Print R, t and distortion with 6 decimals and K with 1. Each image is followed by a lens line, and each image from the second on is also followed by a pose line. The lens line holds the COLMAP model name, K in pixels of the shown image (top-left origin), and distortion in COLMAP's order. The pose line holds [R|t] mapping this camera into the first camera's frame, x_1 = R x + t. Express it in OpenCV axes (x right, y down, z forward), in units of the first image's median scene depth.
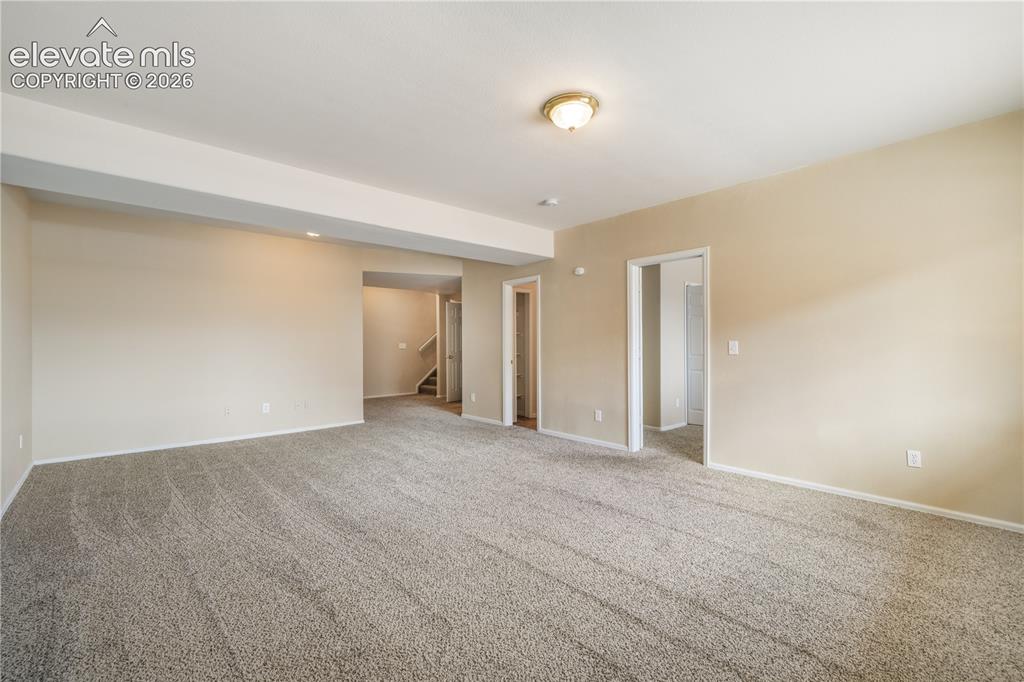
lens RADIAL K [[445.1, 0, 507.6], [0, 445.1, 342.2], [0, 0, 1]] dist [0.007733, 0.000888]
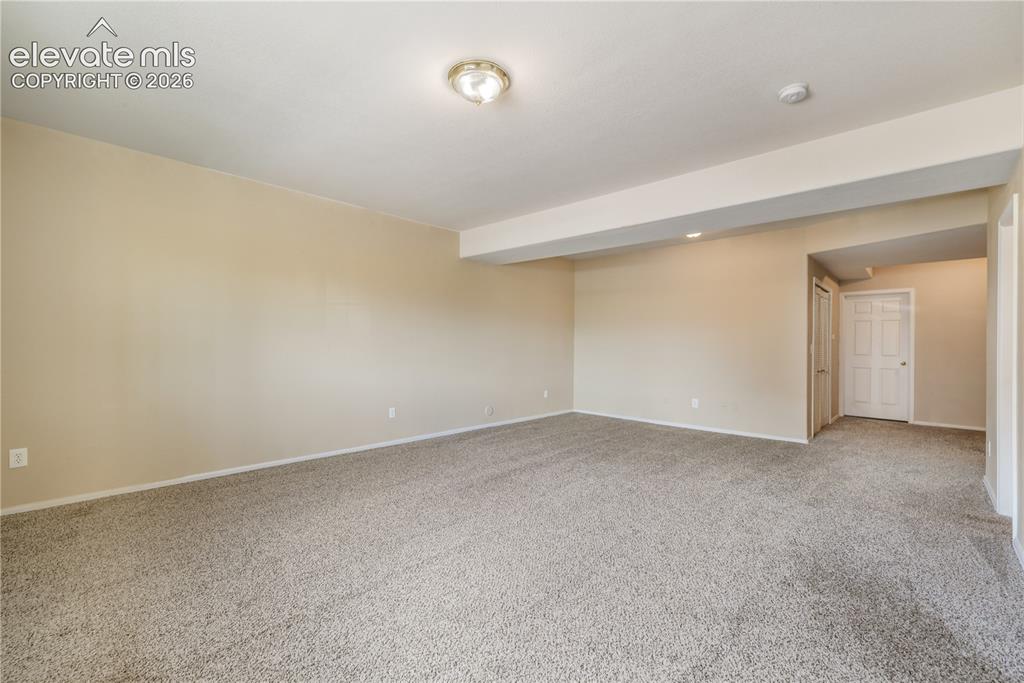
lens RADIAL K [[445.1, 0, 509.1], [0, 445.1, 341.9], [0, 0, 1]] dist [0.007733, 0.000888]
pose [[0.093291, 0.004254, -0.995630, 0.486707], [0.000828, 0.999990, 0.004351, -0.005110], [0.995638, -0.001230, 0.093287, 0.453477]]
